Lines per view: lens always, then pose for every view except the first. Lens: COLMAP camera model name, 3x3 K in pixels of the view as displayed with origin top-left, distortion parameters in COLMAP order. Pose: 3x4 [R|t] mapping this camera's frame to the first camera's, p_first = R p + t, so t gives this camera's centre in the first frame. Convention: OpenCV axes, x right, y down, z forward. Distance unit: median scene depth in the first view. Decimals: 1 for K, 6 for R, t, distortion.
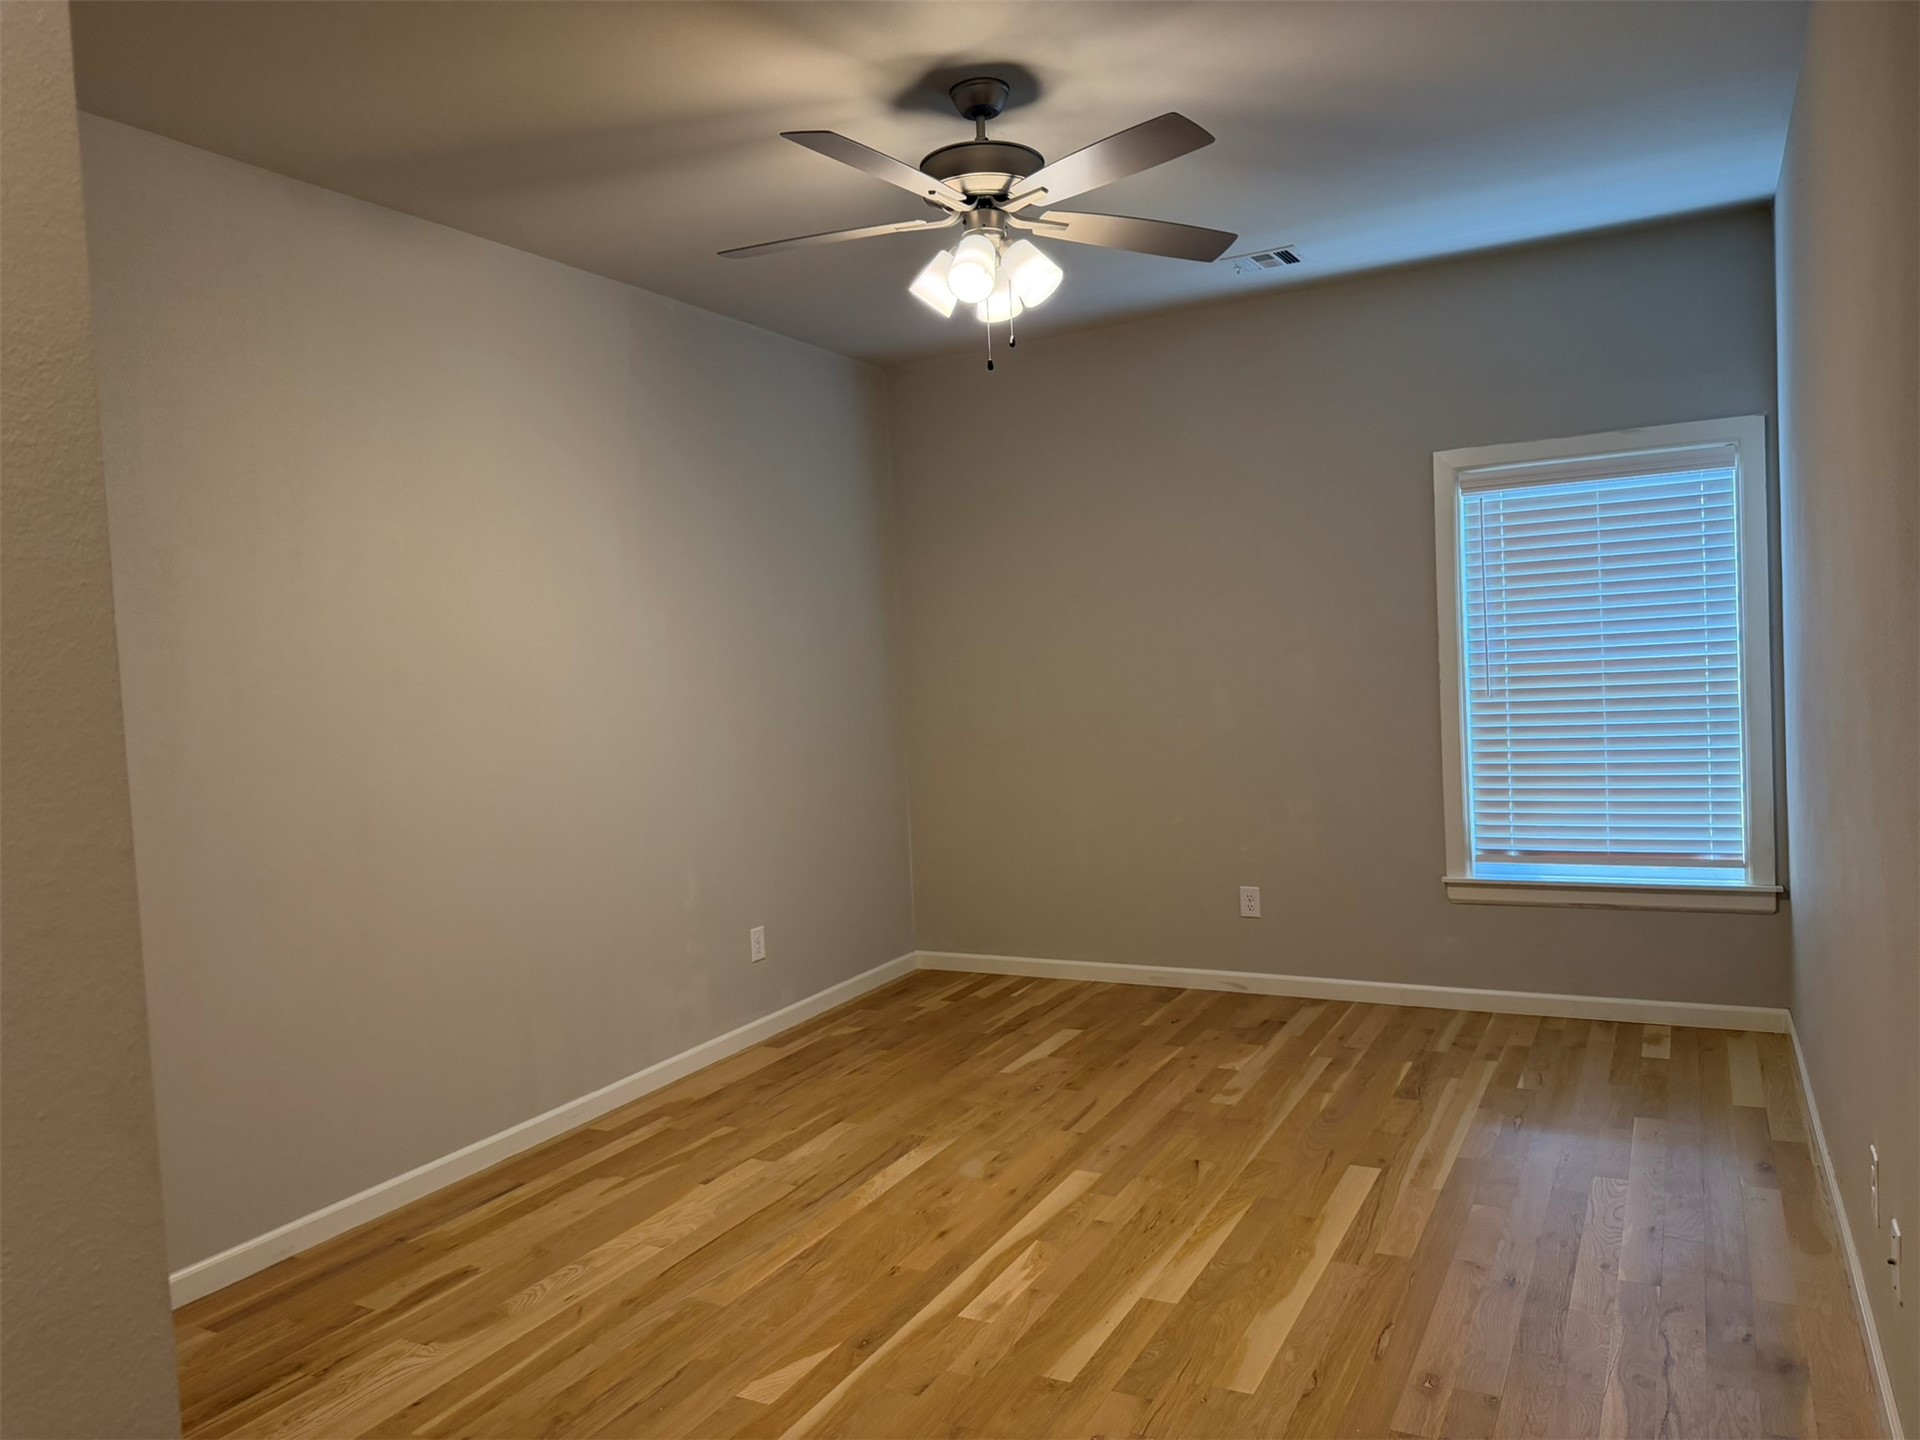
lens RADIAL K [[1347.4, 0, 969.7], [0, 1347.4, 721.0], [0, 0, 1]] dist [0.055791, -0.095872]
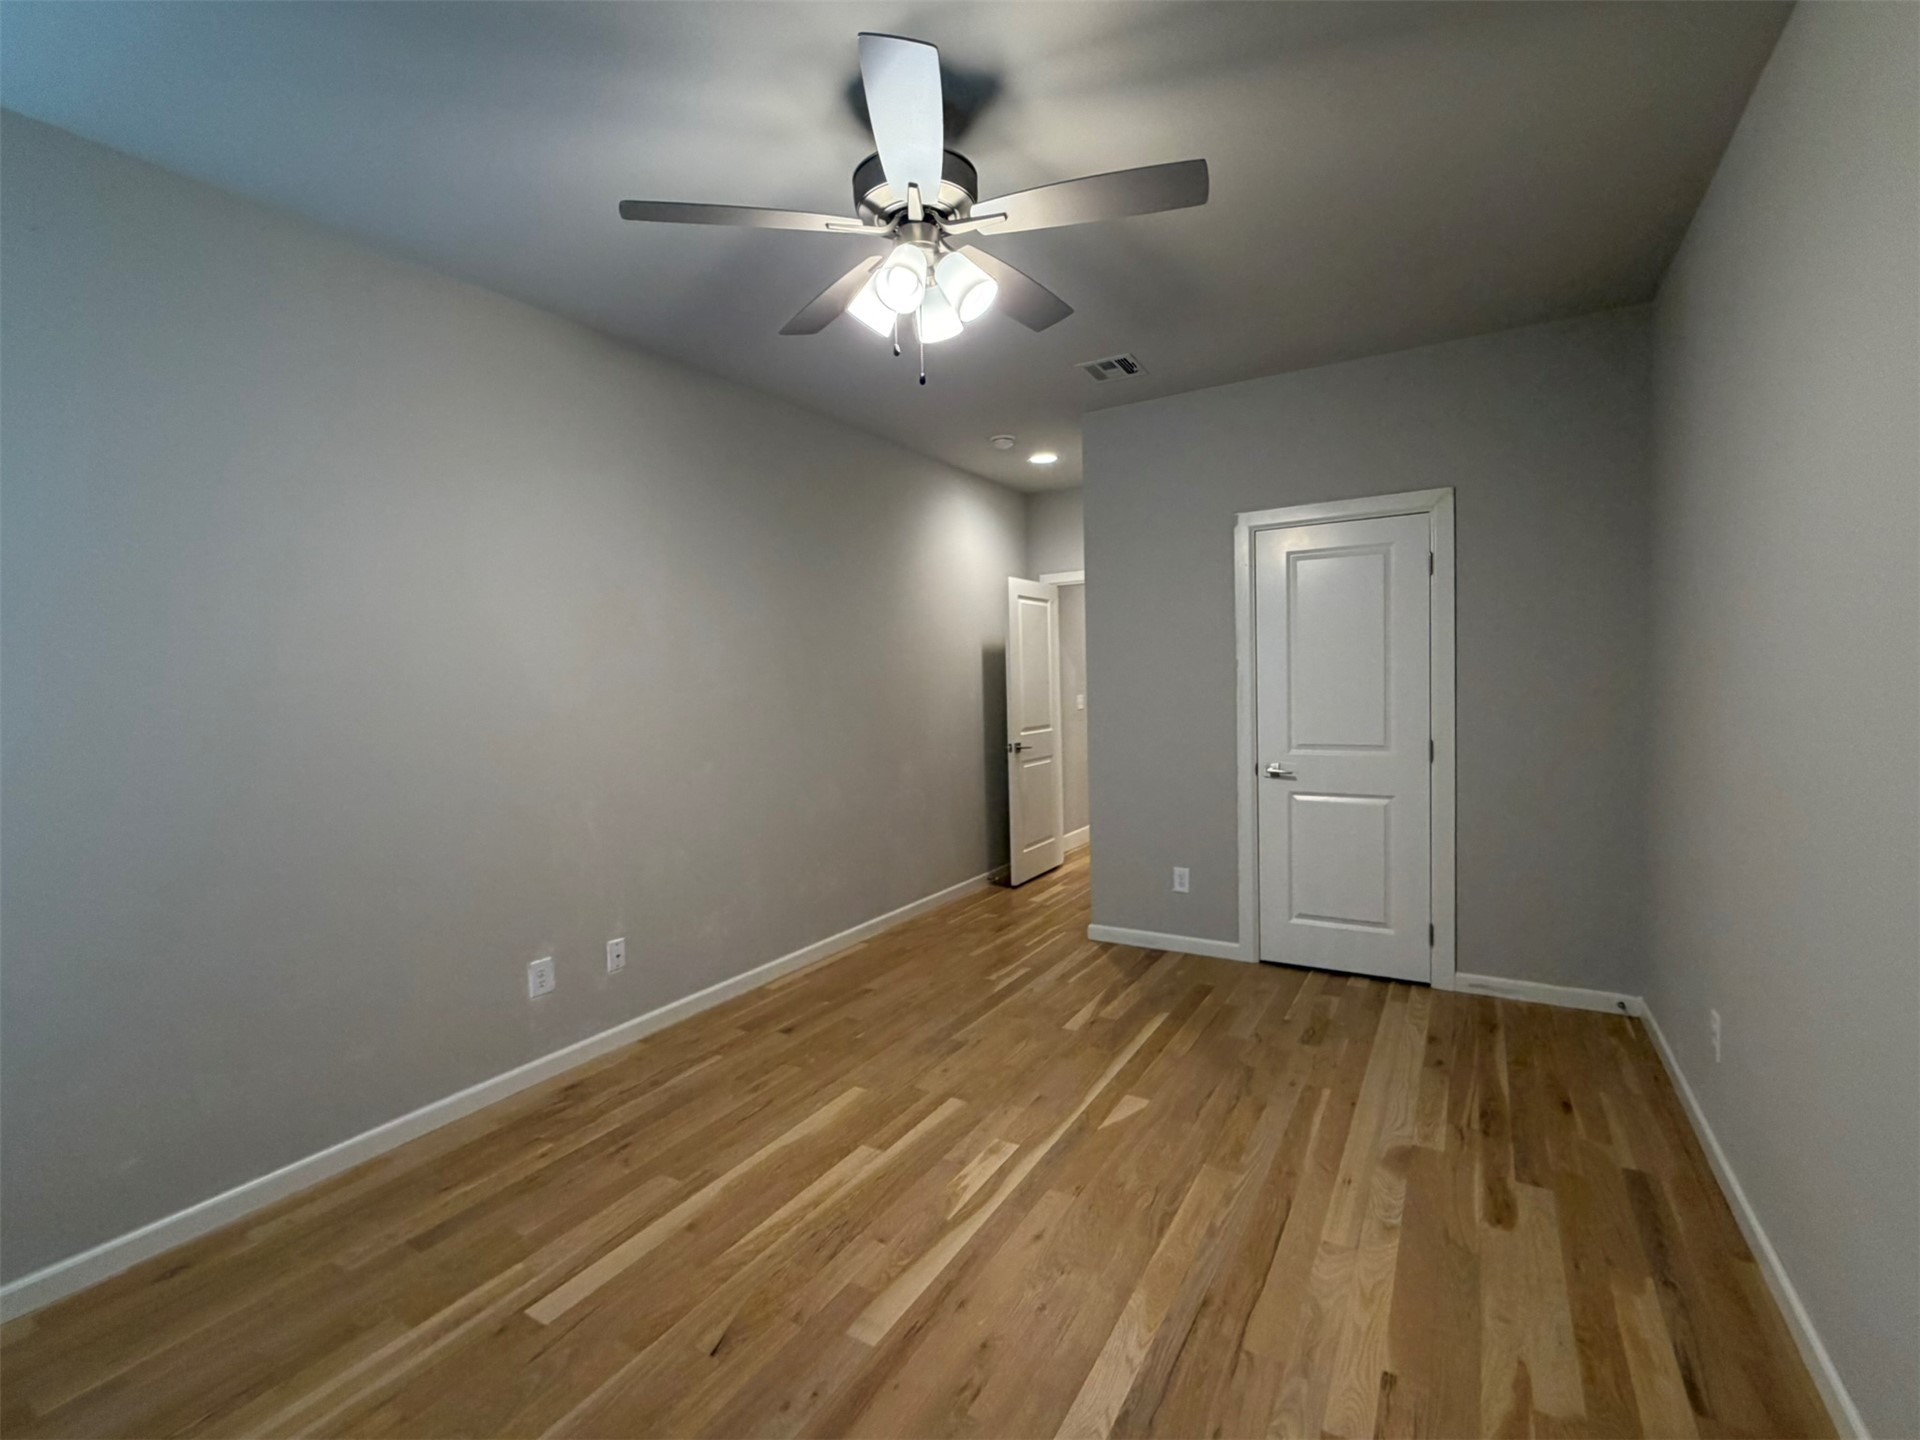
lens RADIAL K [[845.2, 0, 960.0], [0, 845.2, 720.0], [0, 0, 1]] dist [-0.000005, 0.000011]
pose [[-0.995262, 0.078307, 0.057641, -0.029643], [0.083285, 0.992479, 0.089720, -0.069688], [-0.050181, 0.094095, -0.994298, 1.697802]]
